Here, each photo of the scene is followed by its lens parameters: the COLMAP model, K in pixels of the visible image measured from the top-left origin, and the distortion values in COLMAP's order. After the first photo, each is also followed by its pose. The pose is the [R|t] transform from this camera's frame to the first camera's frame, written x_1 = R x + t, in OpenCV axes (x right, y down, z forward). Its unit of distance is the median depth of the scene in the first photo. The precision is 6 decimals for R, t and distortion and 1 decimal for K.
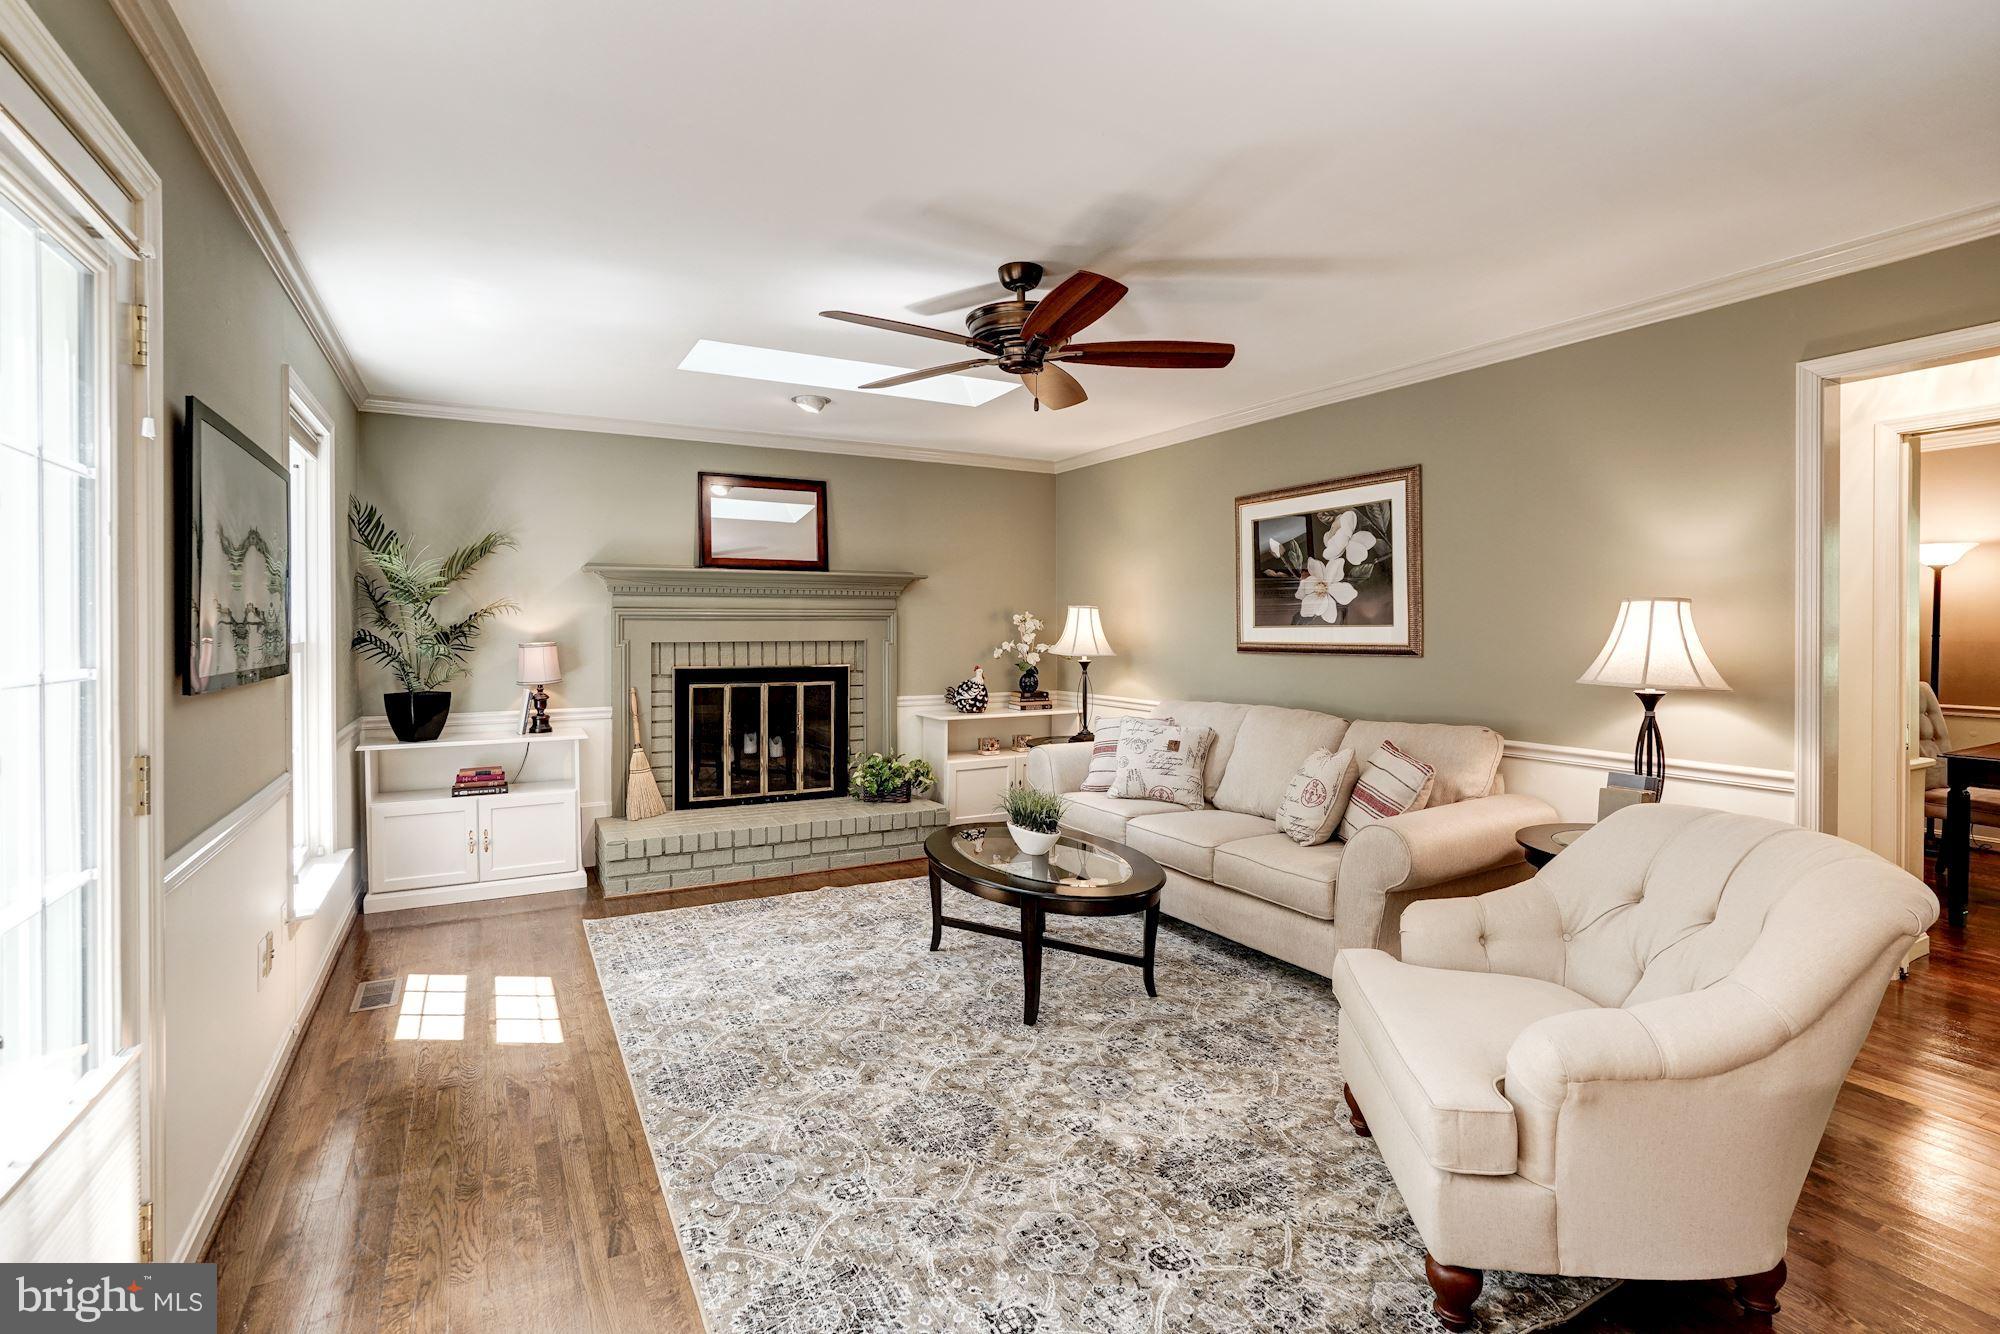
lens RADIAL K [[922.4, 0, 985.0], [0, 922.4, 630.1], [0, 0, 1]] dist [-0.020828, 0.000258]
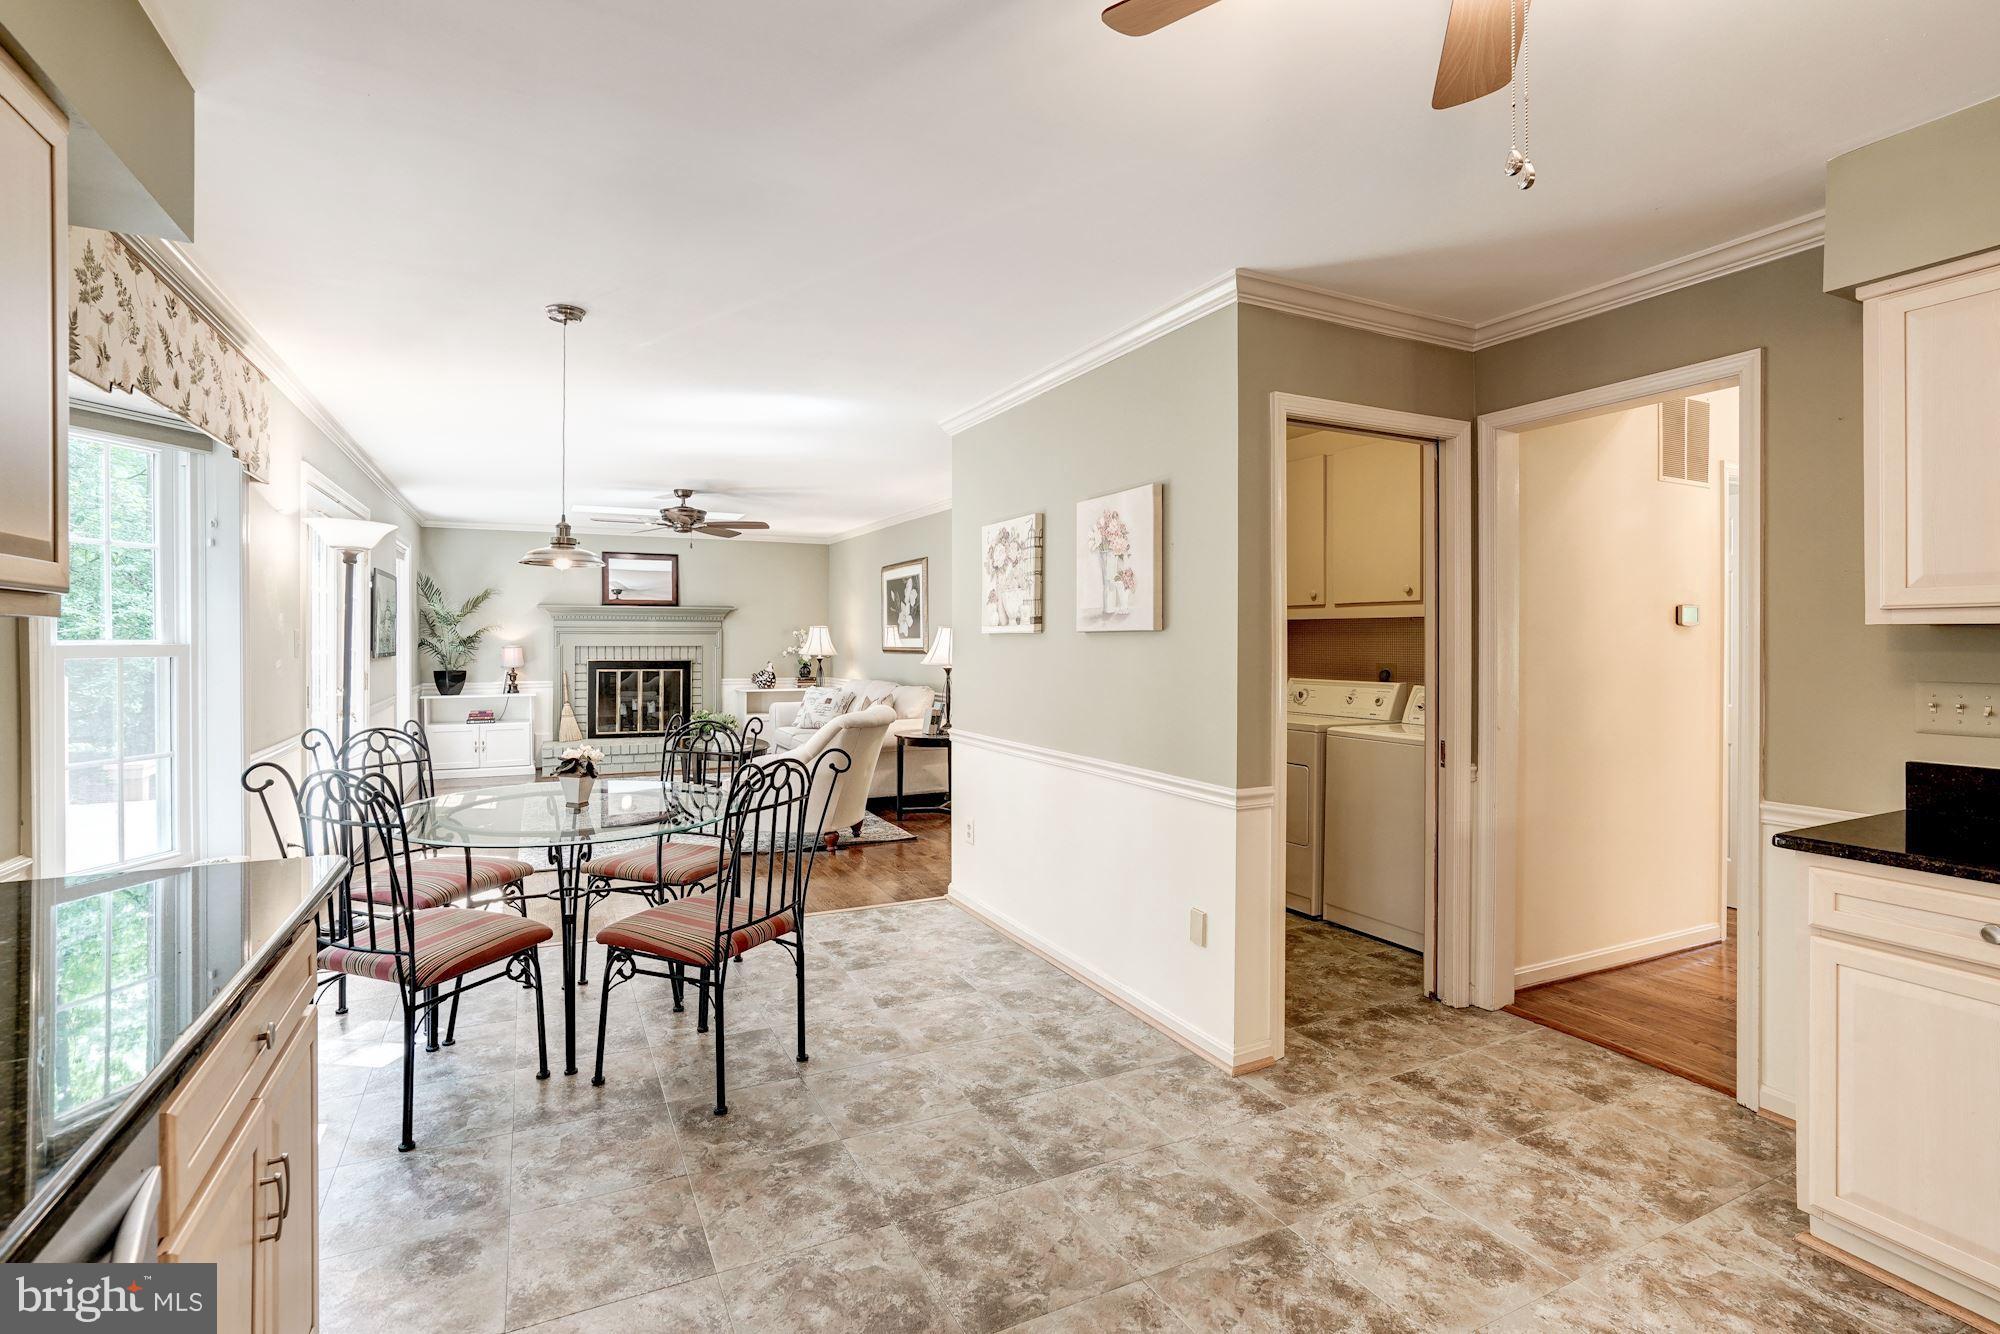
lens RADIAL K [[922.4, 0, 959.1], [0, 922.4, 640.7], [0, 0, 1]] dist [-0.020828, 0.000258]
pose [[0.998064, 0.002152, -0.062162, 0.536663], [-0.002297, 0.999995, -0.002257, 0.005240], [0.062156, 0.002395, 0.998064, -0.810448]]
